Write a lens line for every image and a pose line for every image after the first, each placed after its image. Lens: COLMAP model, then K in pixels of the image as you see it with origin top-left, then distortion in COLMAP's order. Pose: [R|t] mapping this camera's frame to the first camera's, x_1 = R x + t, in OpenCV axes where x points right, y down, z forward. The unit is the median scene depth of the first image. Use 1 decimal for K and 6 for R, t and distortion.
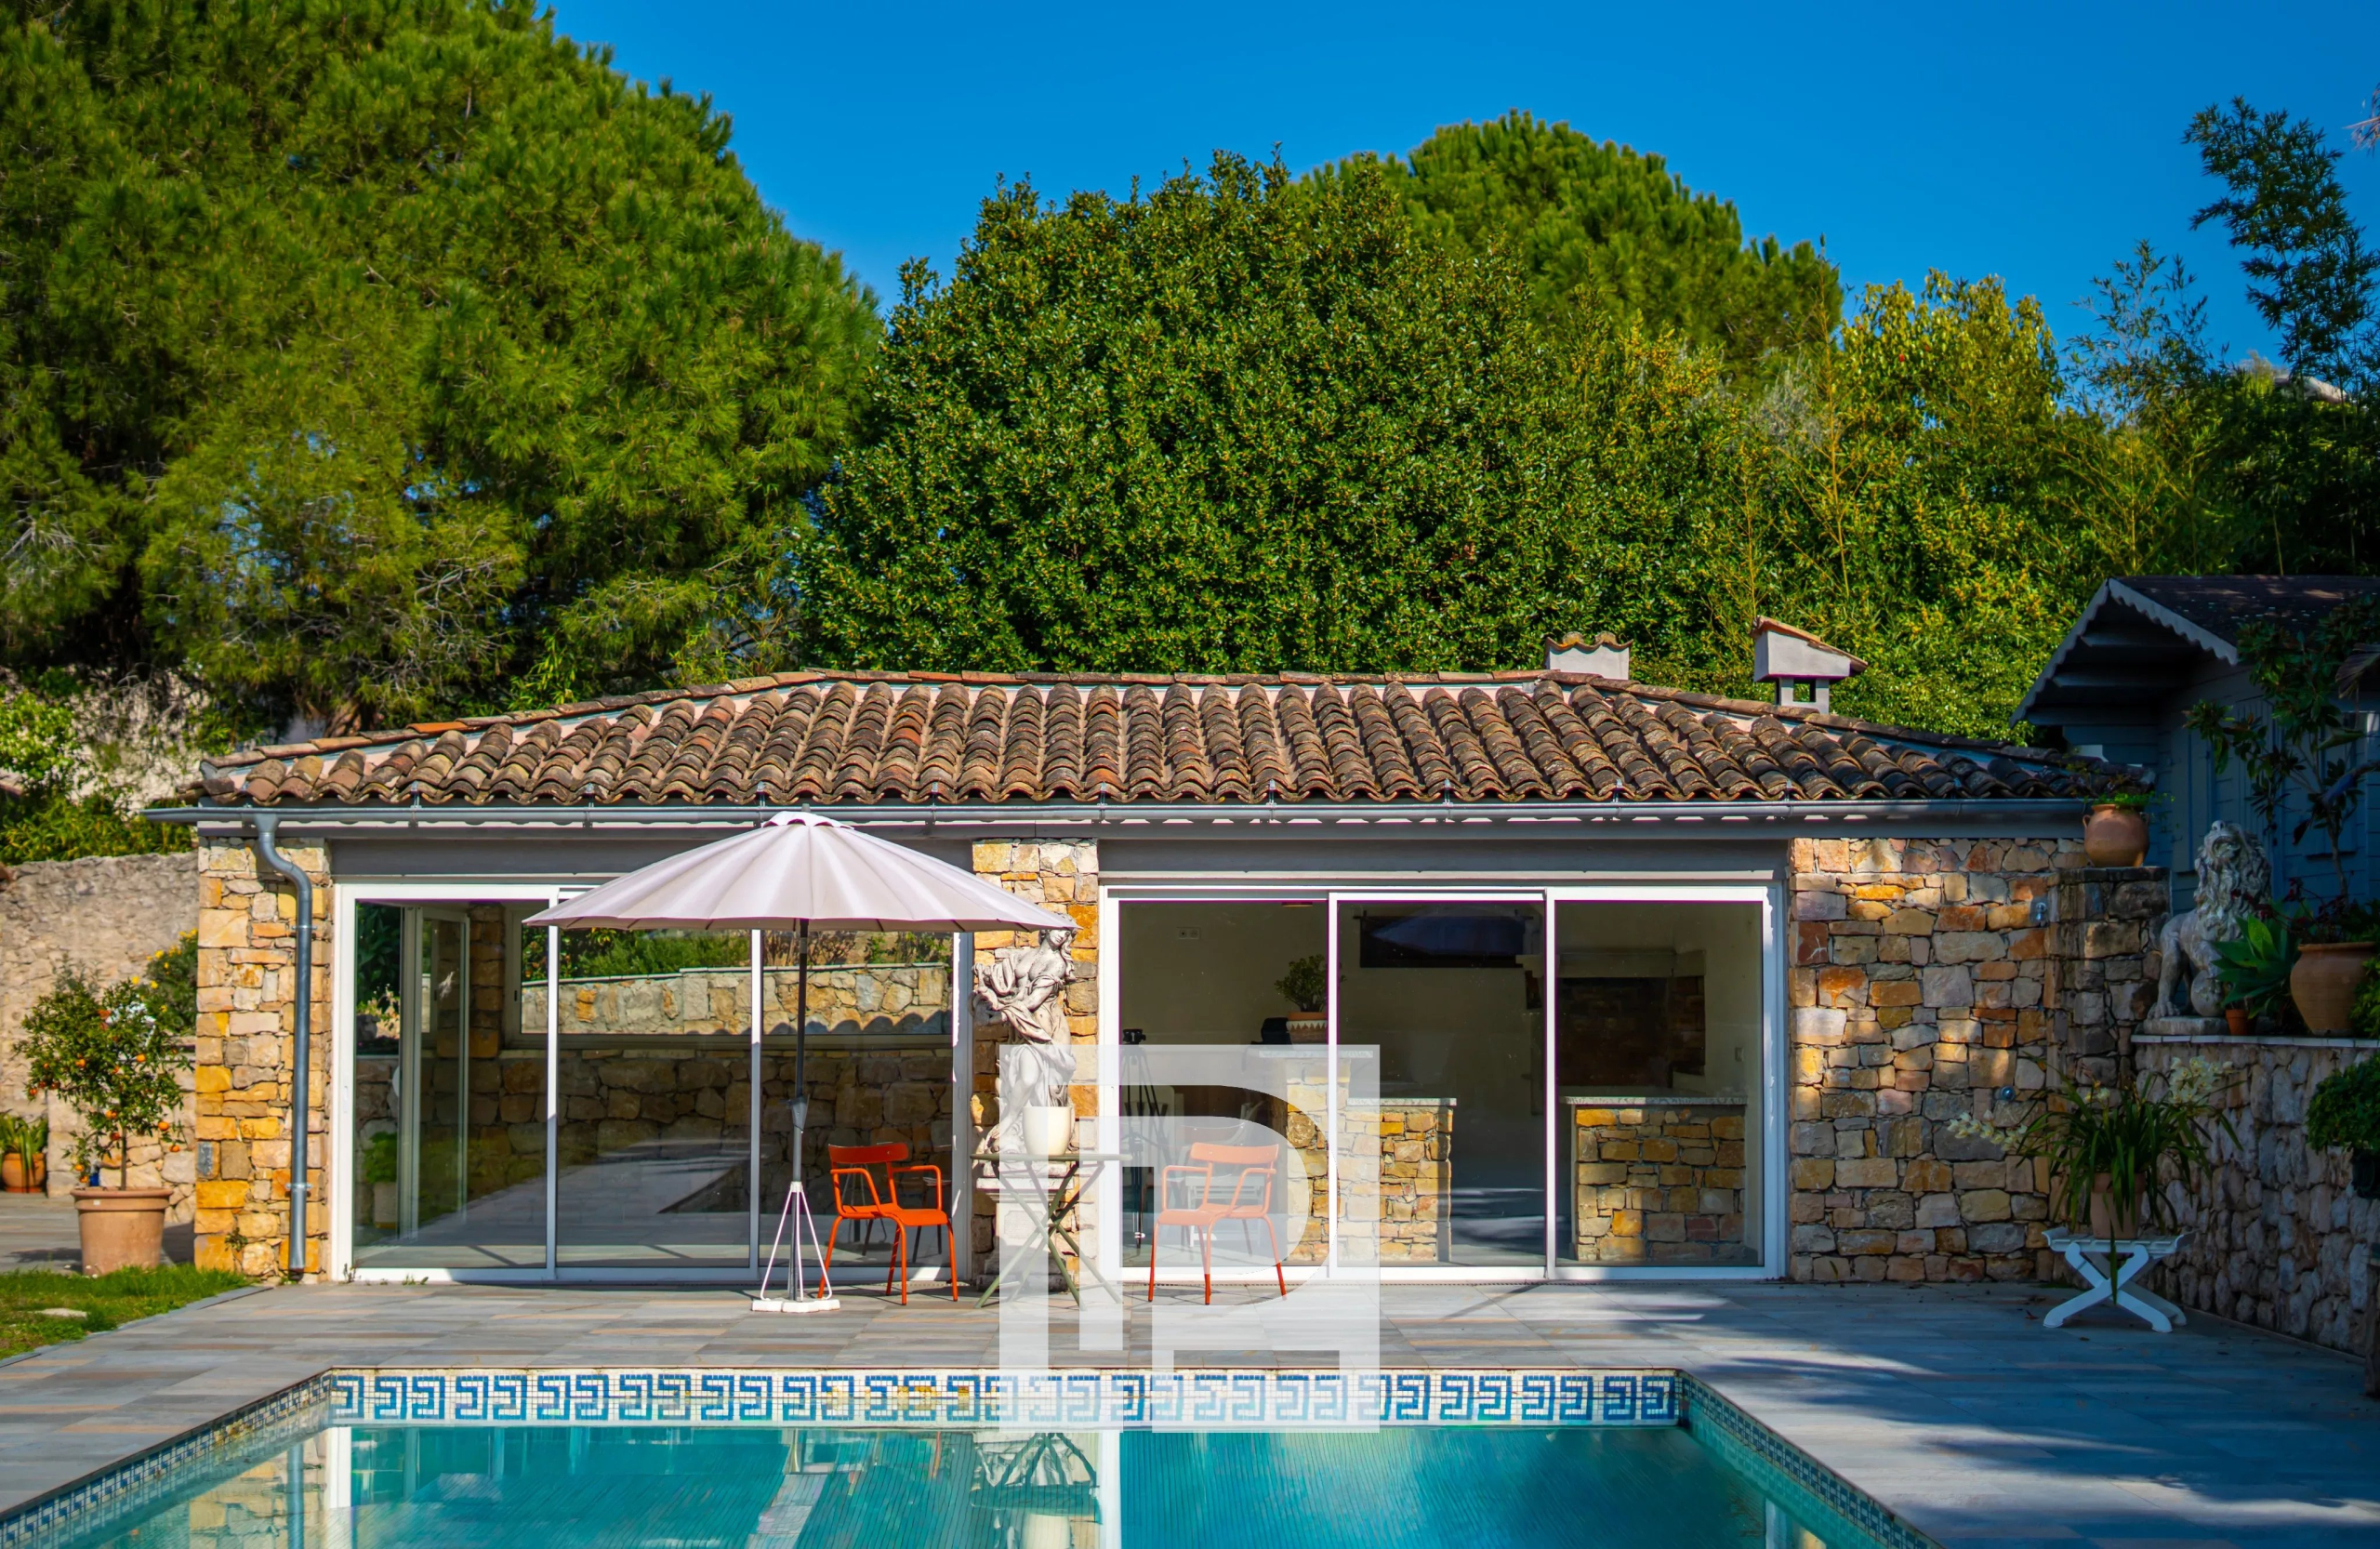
lens RADIAL K [[3642.7, 0, 1190.0], [0, 3642.7, 774.5], [0, 0, 1]] dist [-0.024022, -0.053456]
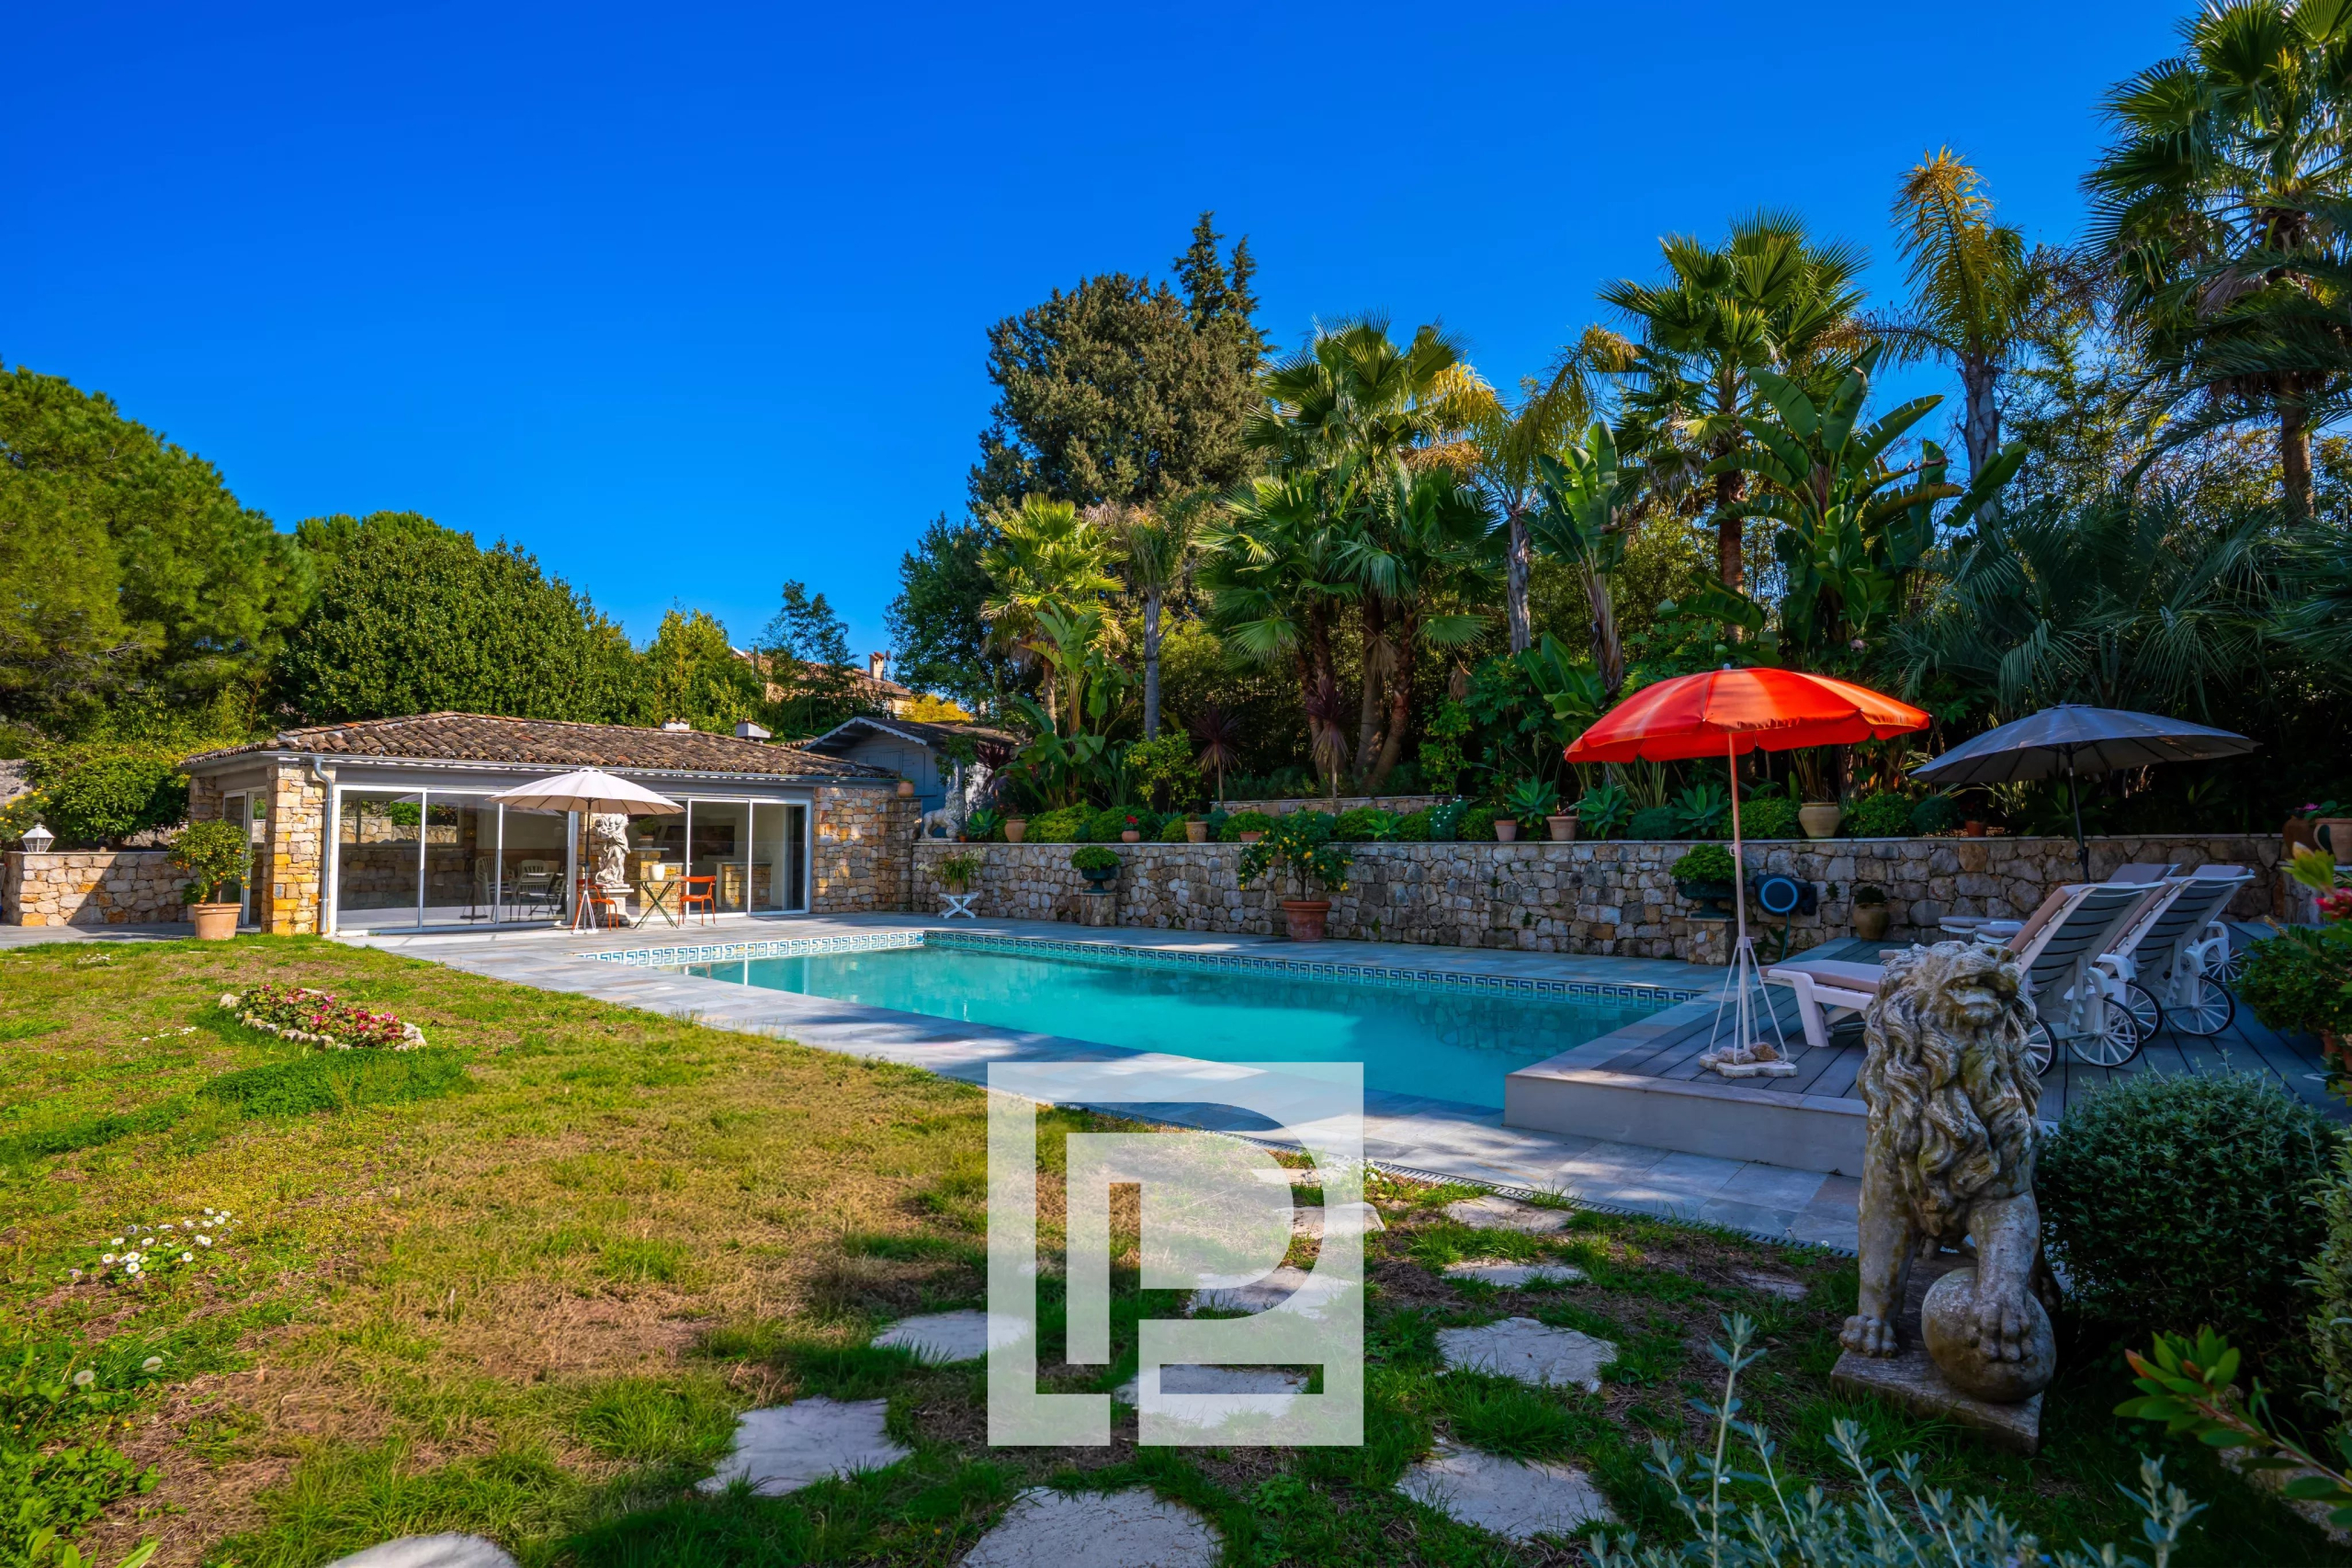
lens RADIAL K [[1145.5, 0, 1176.0], [0, 1145.5, 784.0], [0, 0, 1]] dist [-0.077078, 0.032046]
pose [[0.652805, 0.038464, 0.756549, -0.444070], [-0.049933, 0.998723, -0.007691, 0.006191], [-0.755879, -0.032756, 0.653892, 0.027232]]
